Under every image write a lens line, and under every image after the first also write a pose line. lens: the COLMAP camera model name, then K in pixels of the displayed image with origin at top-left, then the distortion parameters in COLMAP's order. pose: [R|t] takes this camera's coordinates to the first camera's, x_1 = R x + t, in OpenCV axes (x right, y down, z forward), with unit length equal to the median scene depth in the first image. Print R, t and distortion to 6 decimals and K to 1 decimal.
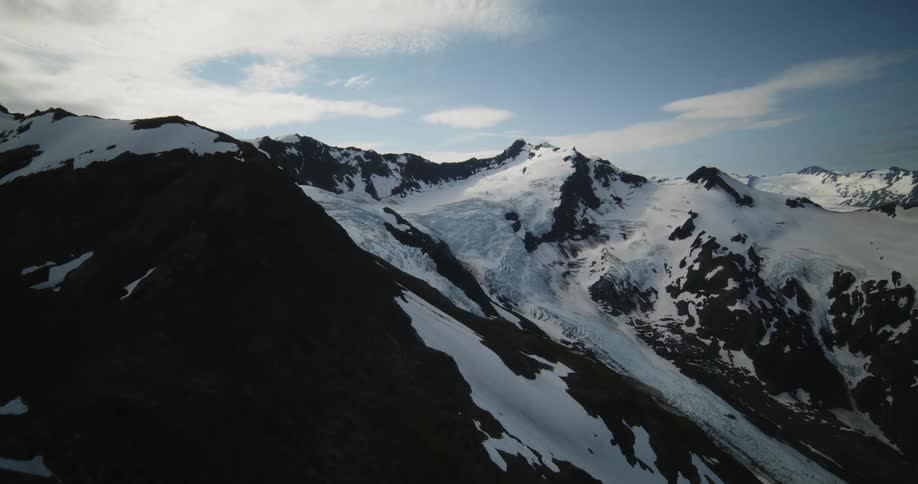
lens RADIAL K [[394.8, 0, 459.0], [0, 394.8, 242.0], [0, 0, 1]] dist [-0.012485, -0.000026]
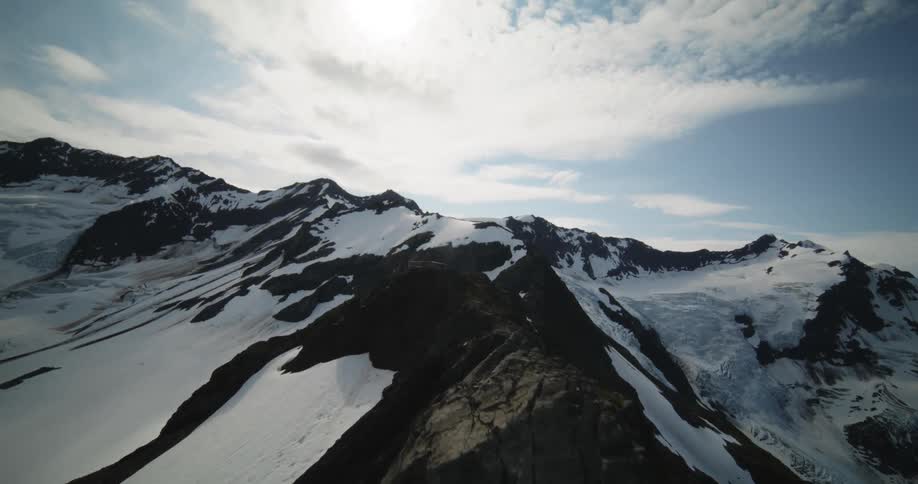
lens RADIAL K [[394.8, 0, 459.0], [0, 394.8, 242.0], [0, 0, 1]] dist [-0.012485, -0.000026]
pose [[0.855272, 0.104435, -0.507546, 0.014837], [-0.196273, 0.971789, -0.130781, 0.007252], [0.479570, 0.211470, 0.851641, -0.105877]]
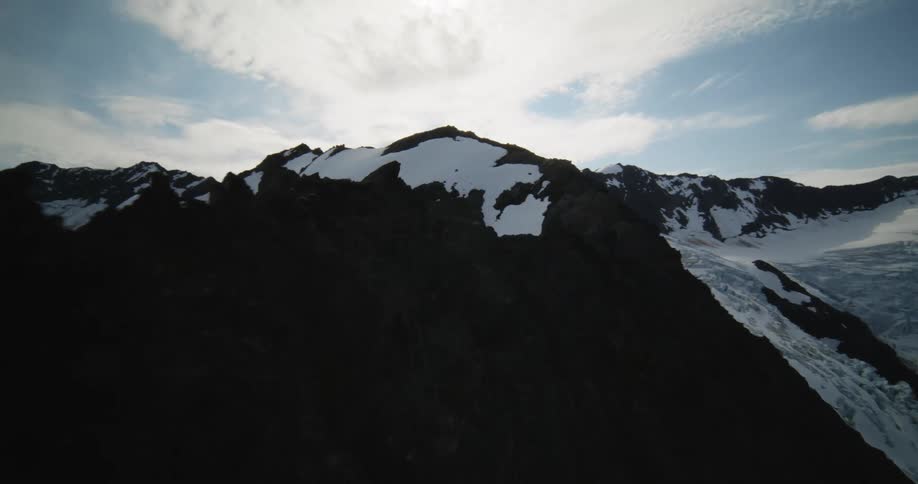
lens RADIAL K [[411.5, 0, 462.2], [0, 411.5, 242.6], [0, 0, 1]] dist [-0.012987, 0.000027]
pose [[0.743881, 0.030605, -0.667610, -0.052797], [-0.085705, 0.995071, -0.049880, -0.022076], [0.662793, 0.094322, 0.742838, 0.100699]]
